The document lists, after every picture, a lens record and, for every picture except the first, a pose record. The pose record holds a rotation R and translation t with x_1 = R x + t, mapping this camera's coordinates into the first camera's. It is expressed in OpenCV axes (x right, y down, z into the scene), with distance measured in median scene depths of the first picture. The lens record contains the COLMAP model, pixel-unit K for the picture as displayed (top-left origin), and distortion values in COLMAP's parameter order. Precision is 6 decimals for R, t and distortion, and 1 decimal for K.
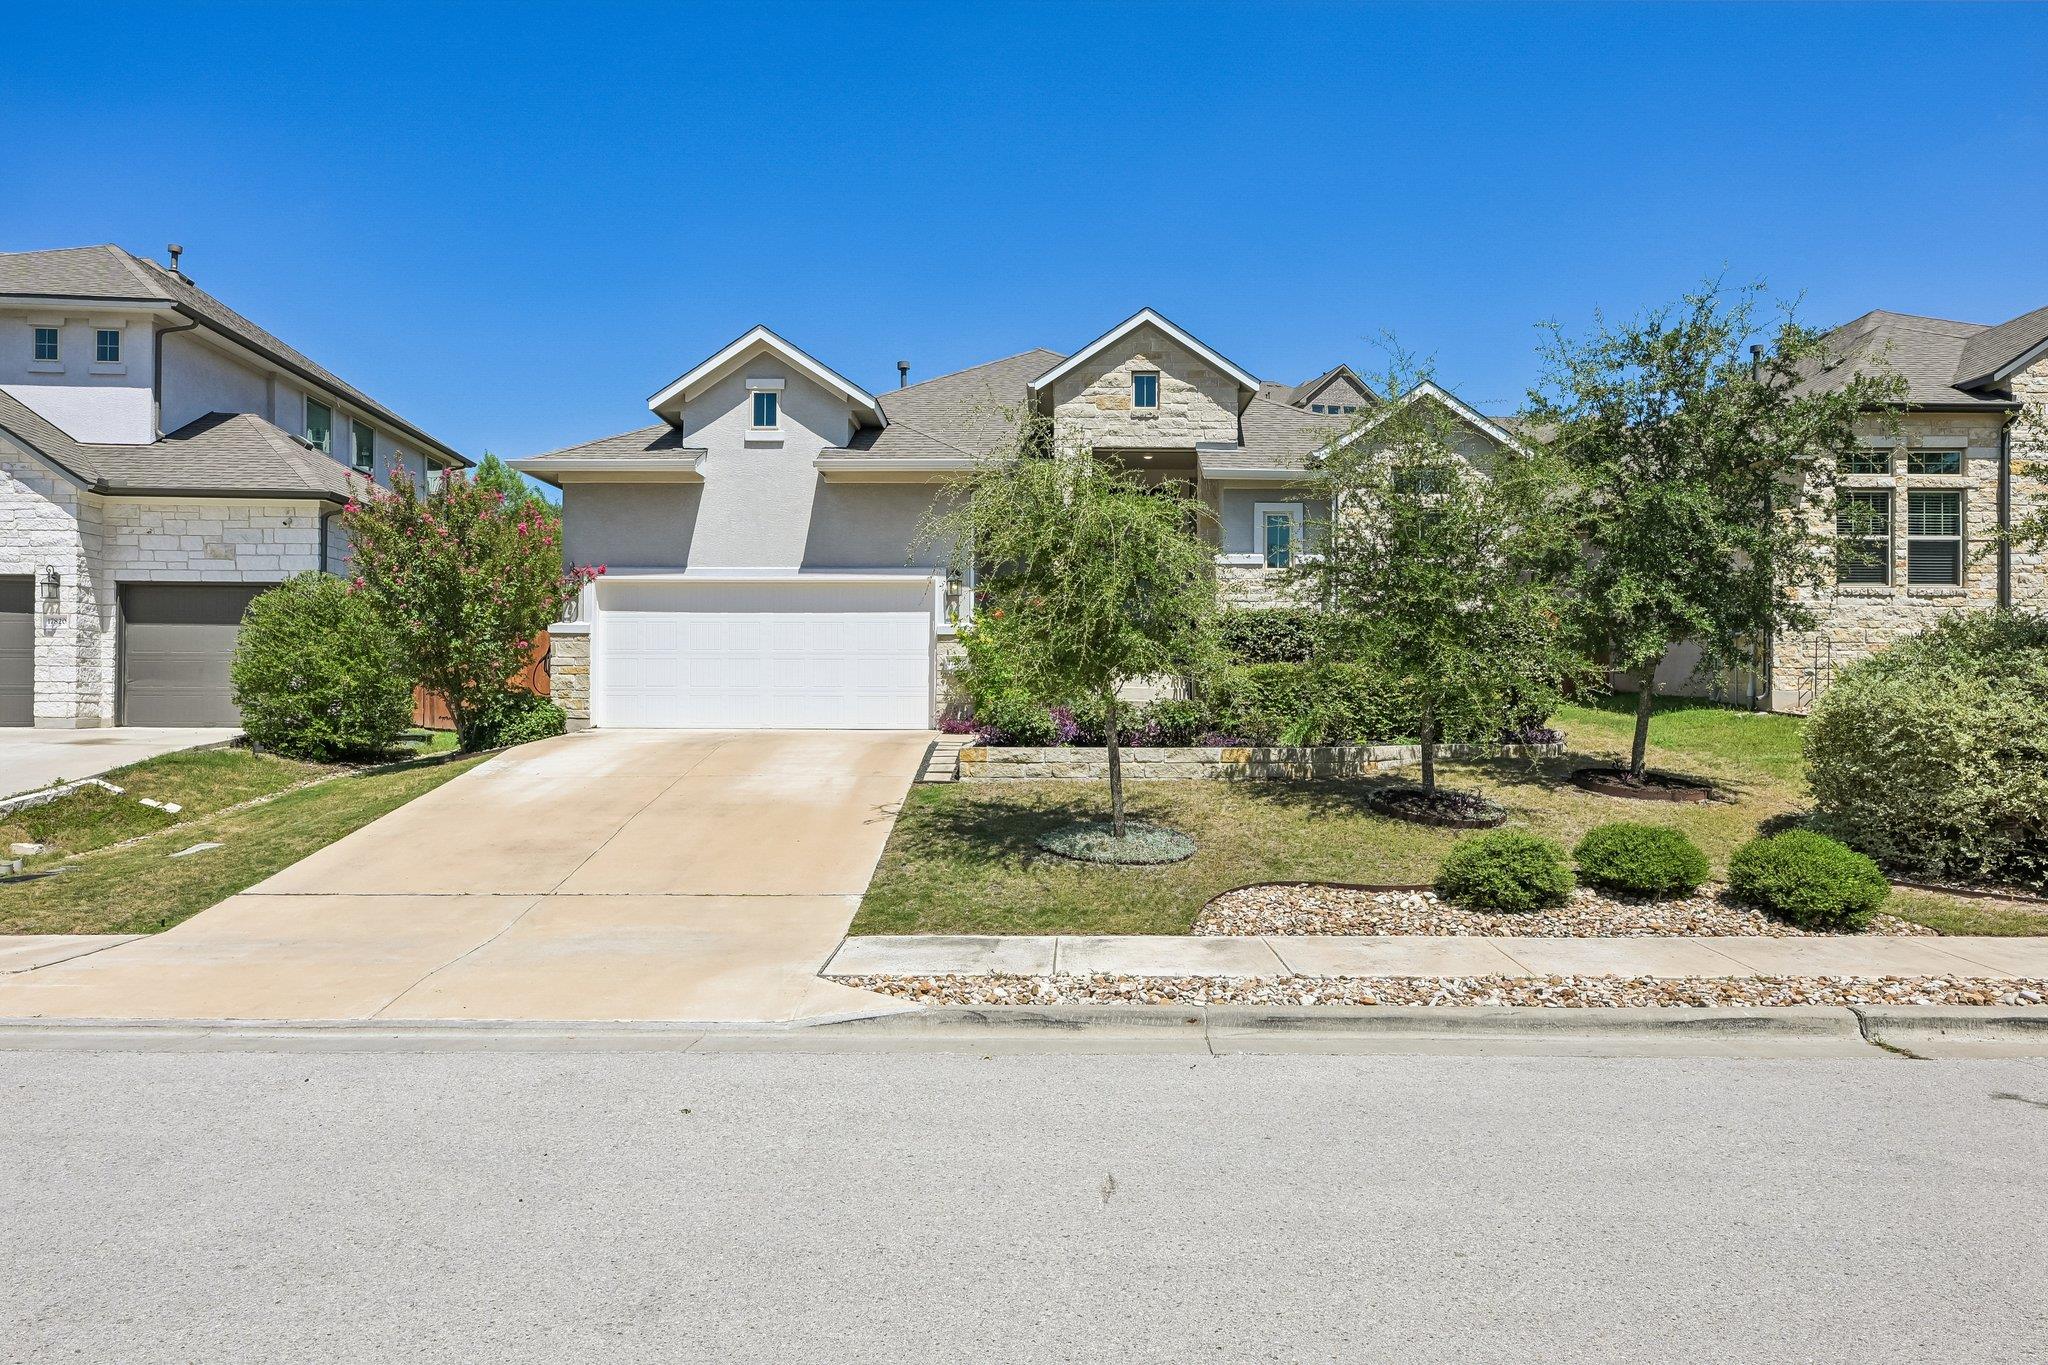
lens RADIAL K [[1319.4, 0, 1025.3], [0, 1319.4, 685.6], [0, 0, 1]] dist [0.004255, 0.000595]
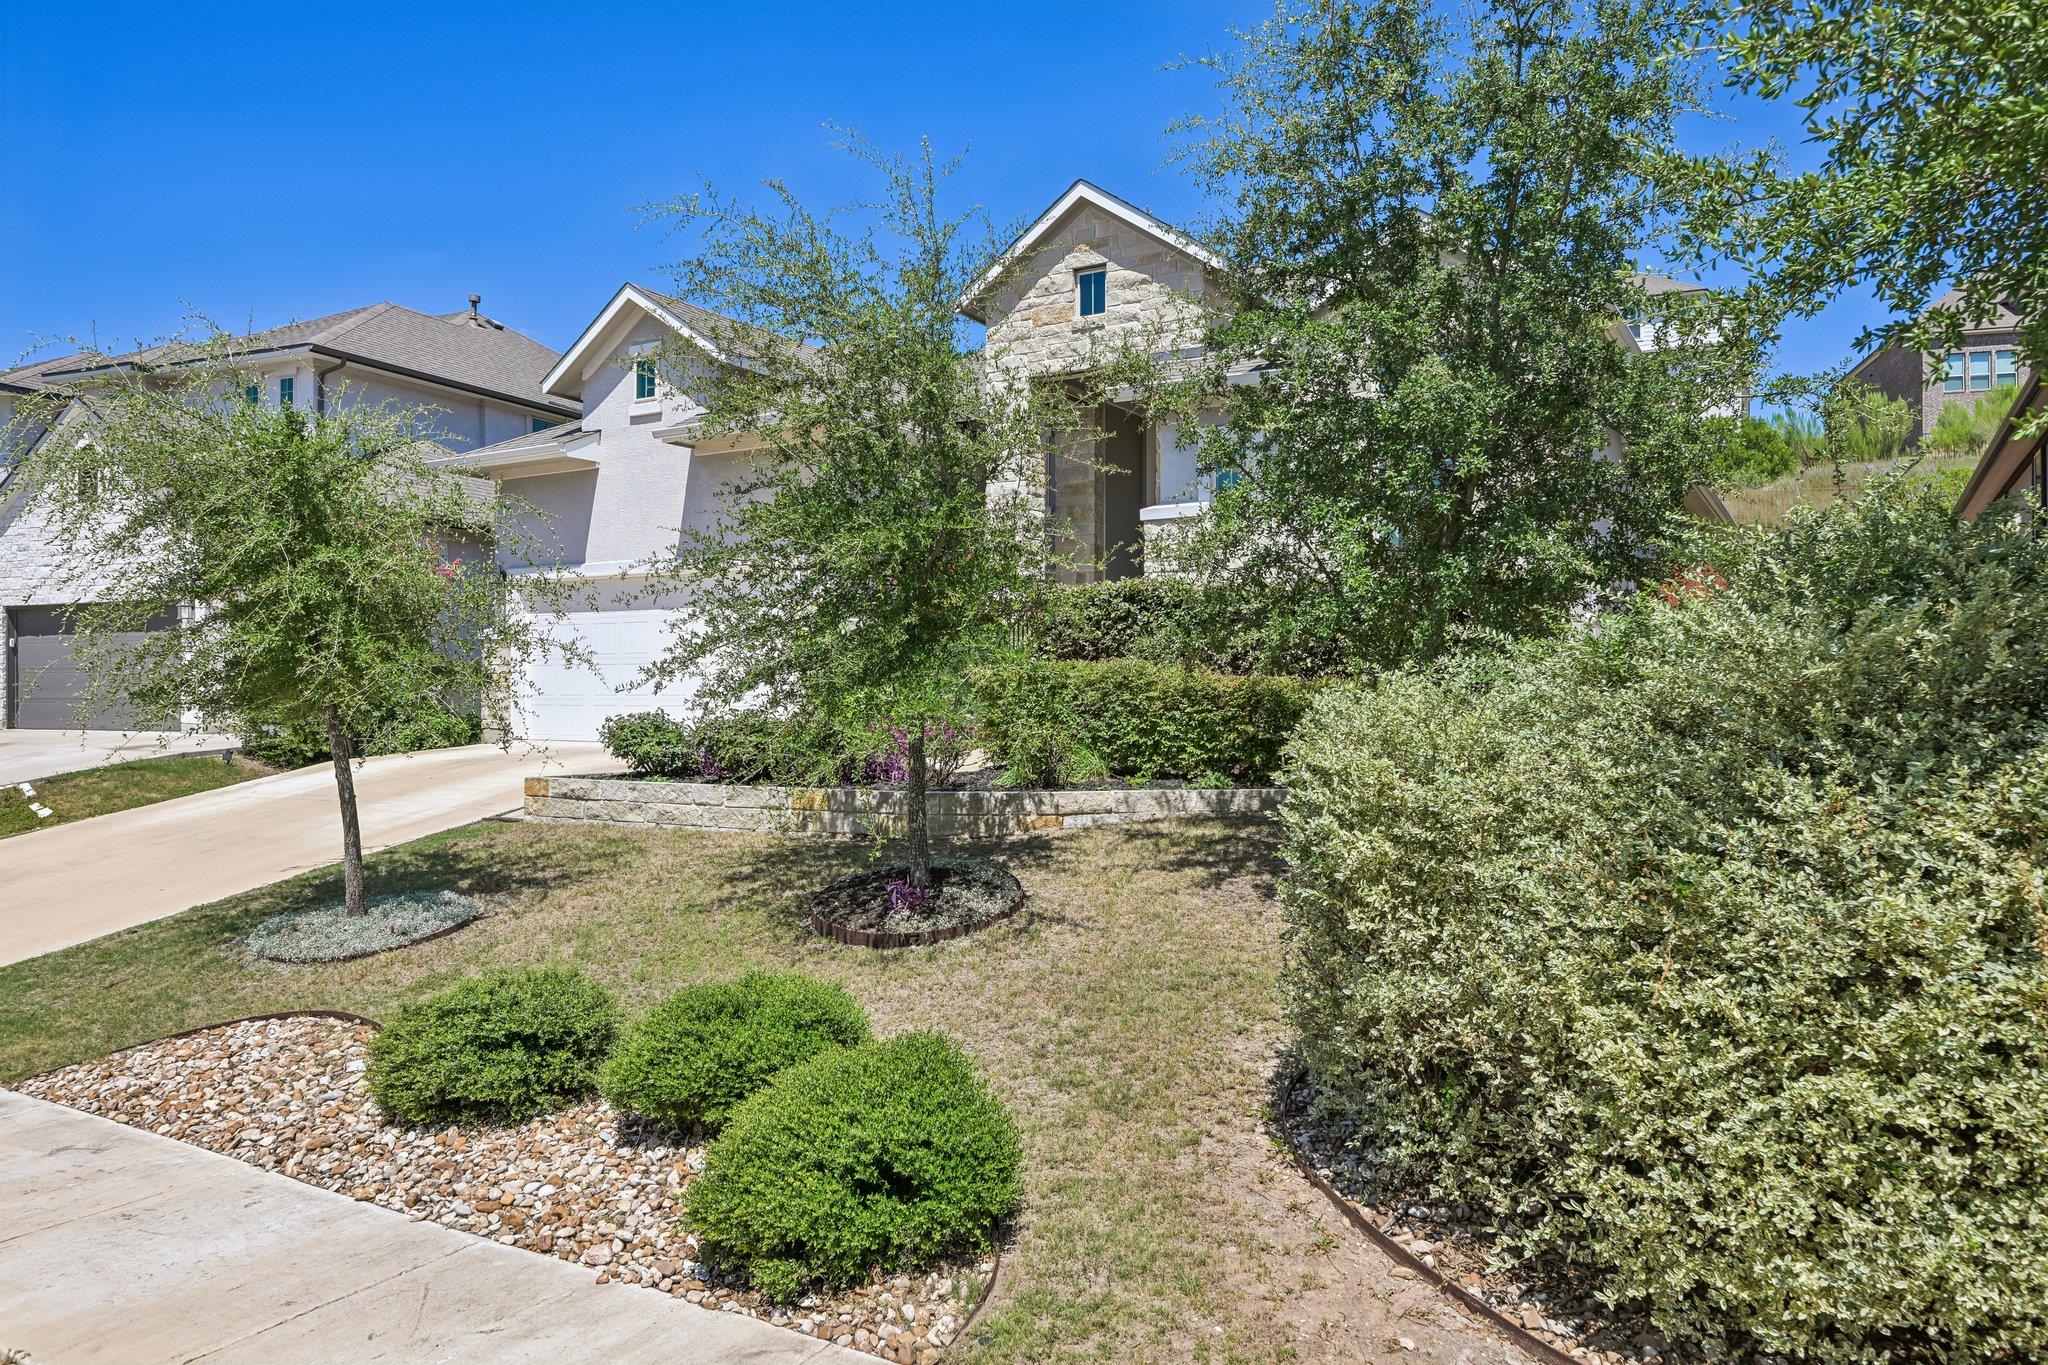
lens RADIAL K [[1365.4, 0, 1023.9], [0, 1365.4, 683.0], [0, 0, 1]] dist [-0.004022, -0.000834]
pose [[0.865217, -0.007317, -0.501345, 0.446060], [0.009874, 0.999948, 0.002447, -0.006340], [0.501301, -0.007067, 0.865244, 0.318886]]
